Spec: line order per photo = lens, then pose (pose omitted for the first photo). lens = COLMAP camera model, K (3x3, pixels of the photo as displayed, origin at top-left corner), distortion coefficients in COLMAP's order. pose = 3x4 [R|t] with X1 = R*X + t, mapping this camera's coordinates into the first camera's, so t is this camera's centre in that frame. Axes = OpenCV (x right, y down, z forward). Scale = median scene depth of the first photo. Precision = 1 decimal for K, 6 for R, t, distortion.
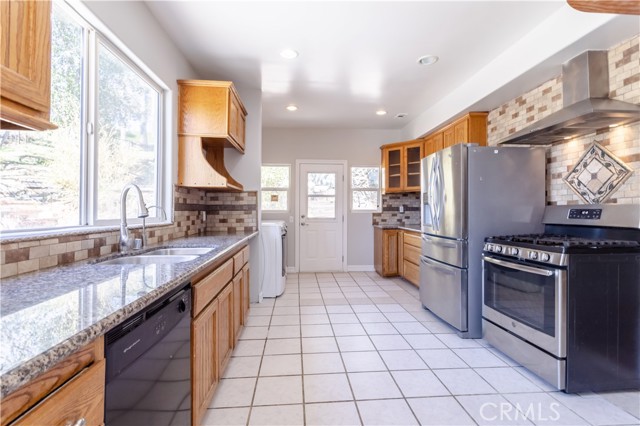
lens RADIAL K [[294.8, 0, 319.6], [0, 294.8, 209.8], [0, 0, 1]] dist [0.004426, 0.000191]
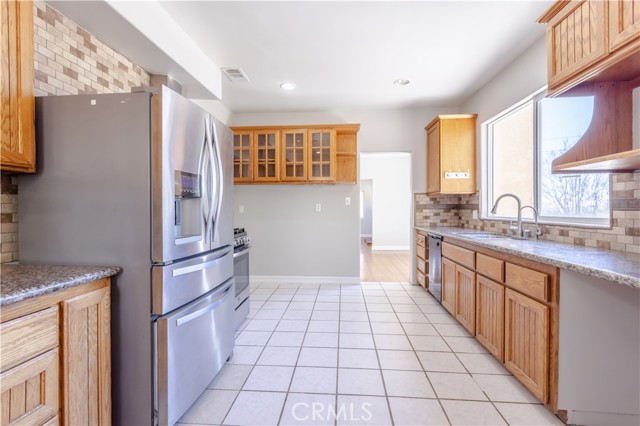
lens RADIAL K [[294.8, 0, 321.6], [0, 294.8, 210.6], [0, 0, 1]] dist [0.004426, 0.000191]
pose [[-0.988141, 0.002104, 0.153533, 0.077731], [0.002324, 0.999997, 0.001253, 0.006237], [-0.153530, 0.001595, -0.988143, 1.619693]]
